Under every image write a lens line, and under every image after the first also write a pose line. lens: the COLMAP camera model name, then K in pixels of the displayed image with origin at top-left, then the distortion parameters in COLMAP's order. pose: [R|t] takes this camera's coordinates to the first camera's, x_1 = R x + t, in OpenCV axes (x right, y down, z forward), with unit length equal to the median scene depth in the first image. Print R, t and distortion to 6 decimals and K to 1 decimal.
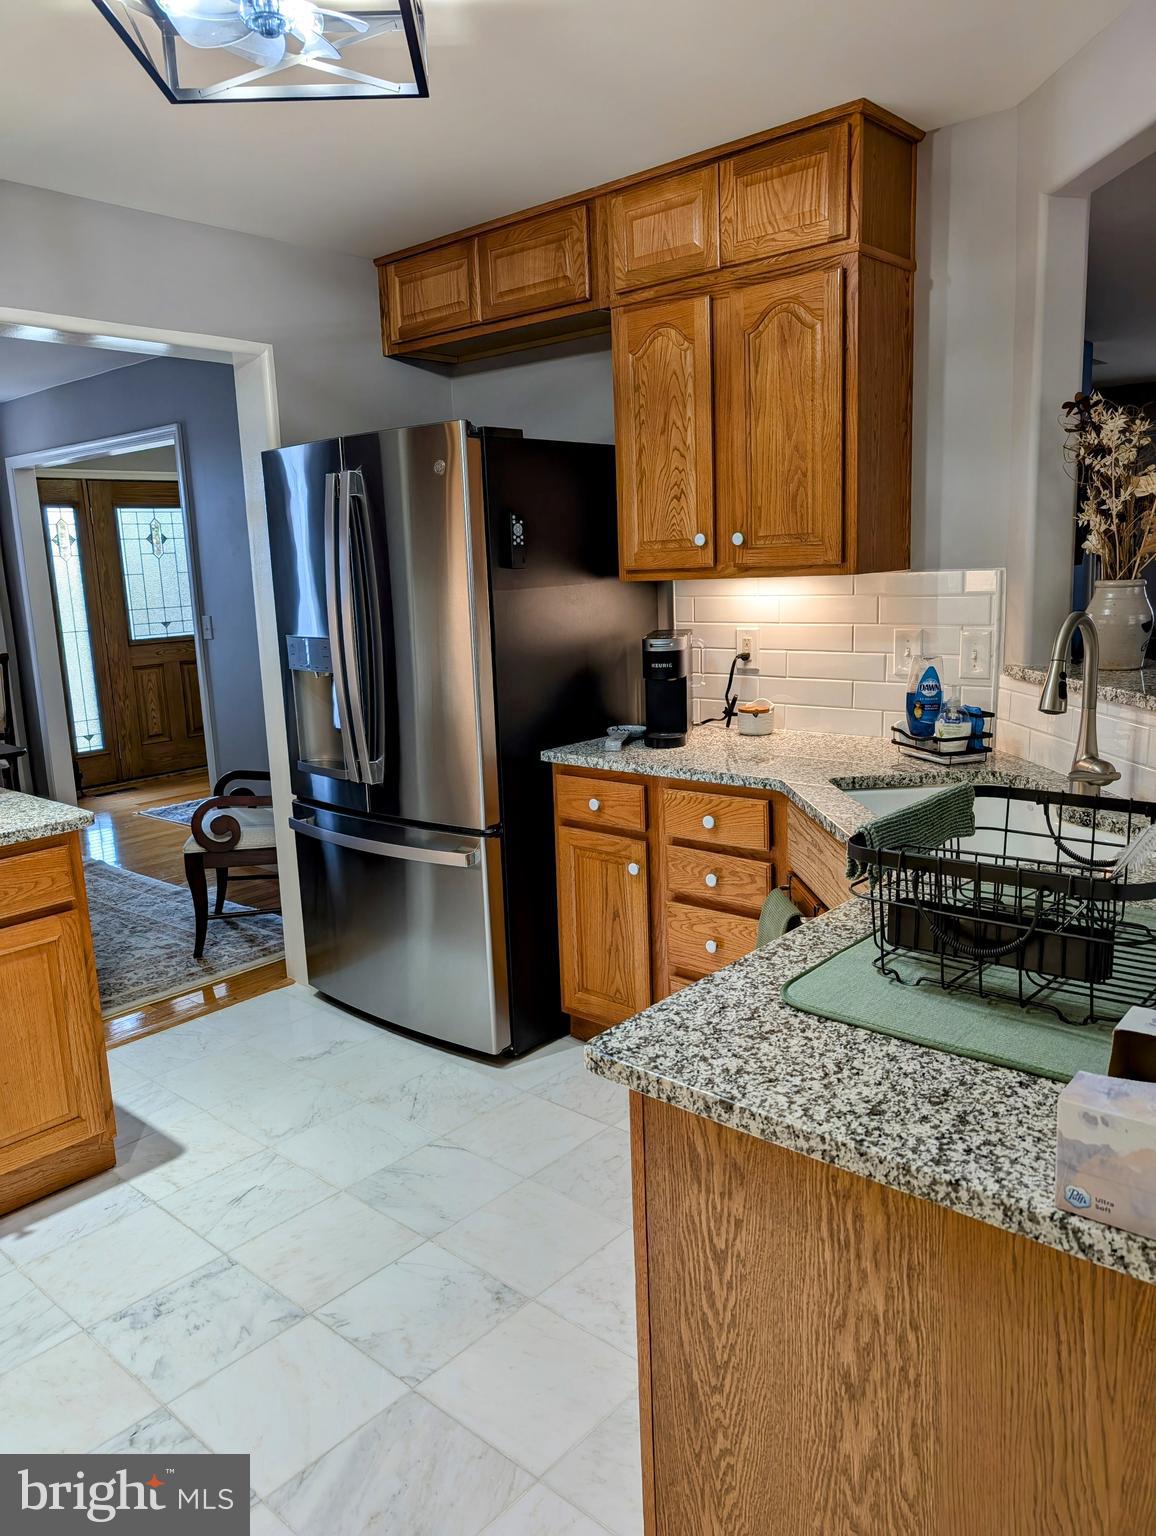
lens RADIAL K [[1100.8, 0, 578.0], [0, 1100.8, 768.0], [0, 0, 1]] dist [0.001301, -0.004667]
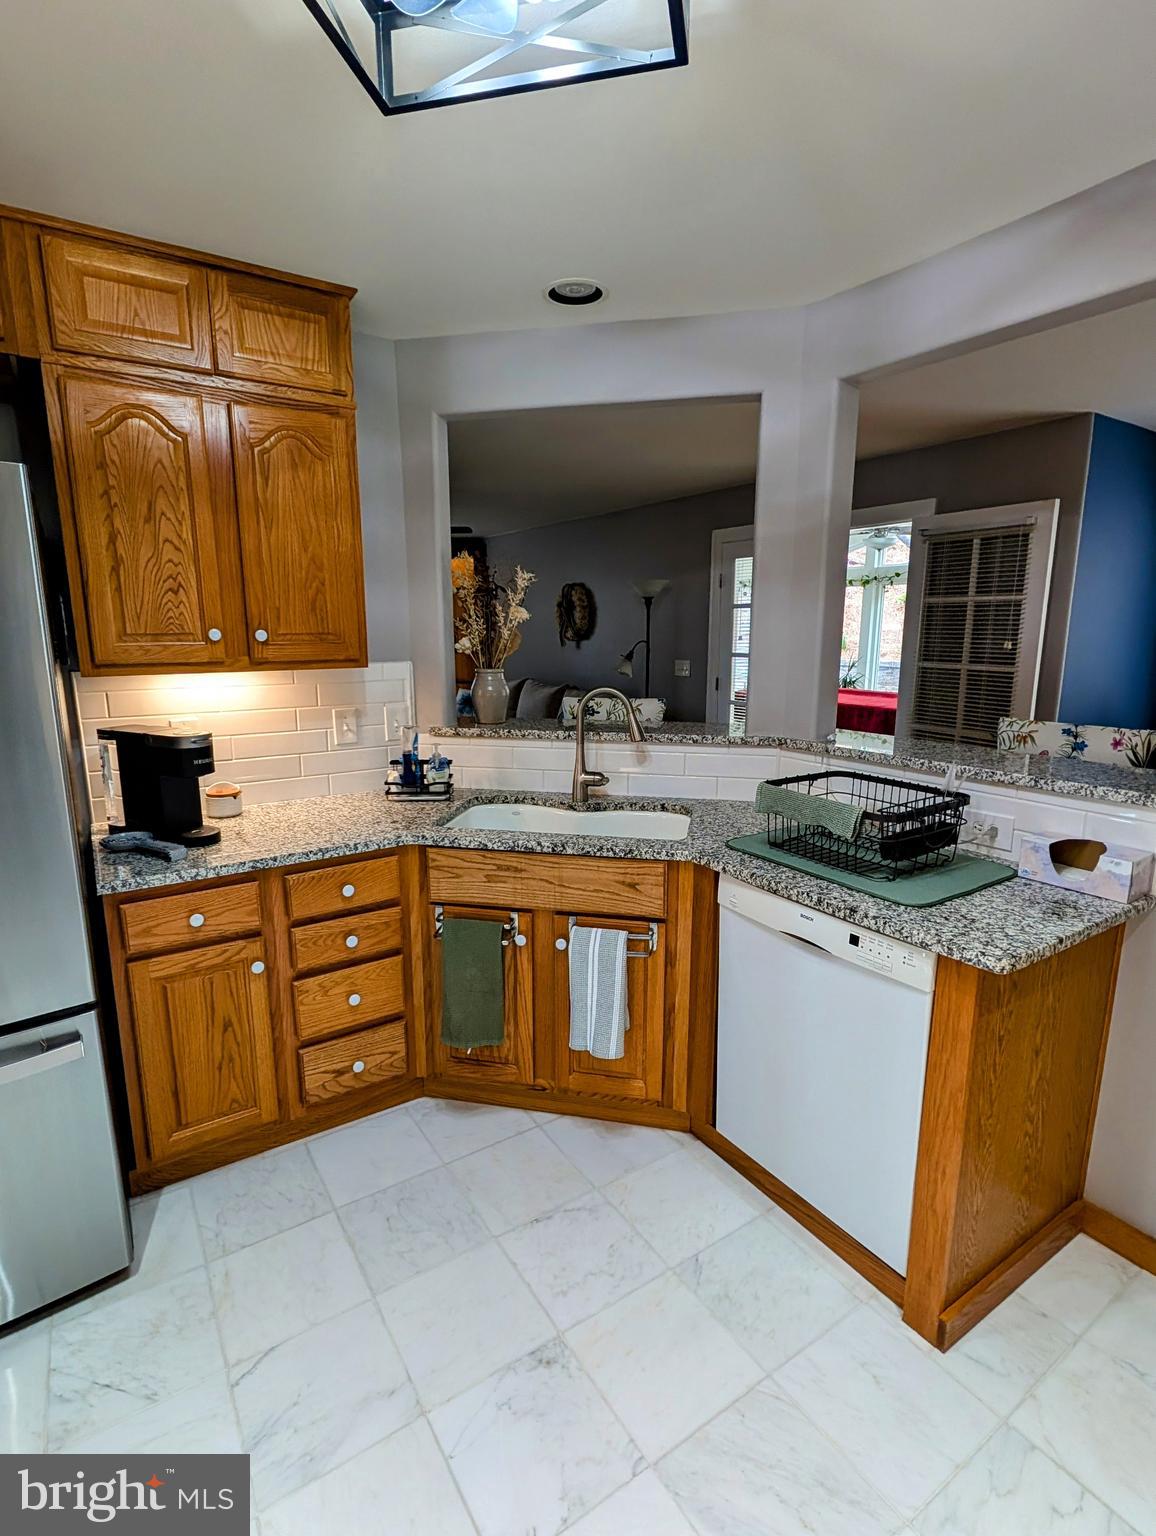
lens RADIAL K [[738.5, 0, 578.0], [0, 738.5, 768.0], [0, 0, 1]] dist [0.001779, 0.000289]
pose [[0.270714, -0.141571, 0.952193, -0.494265], [0.172571, 0.980241, 0.096678, -0.100940], [-0.947066, 0.138149, 0.289796, 0.532445]]
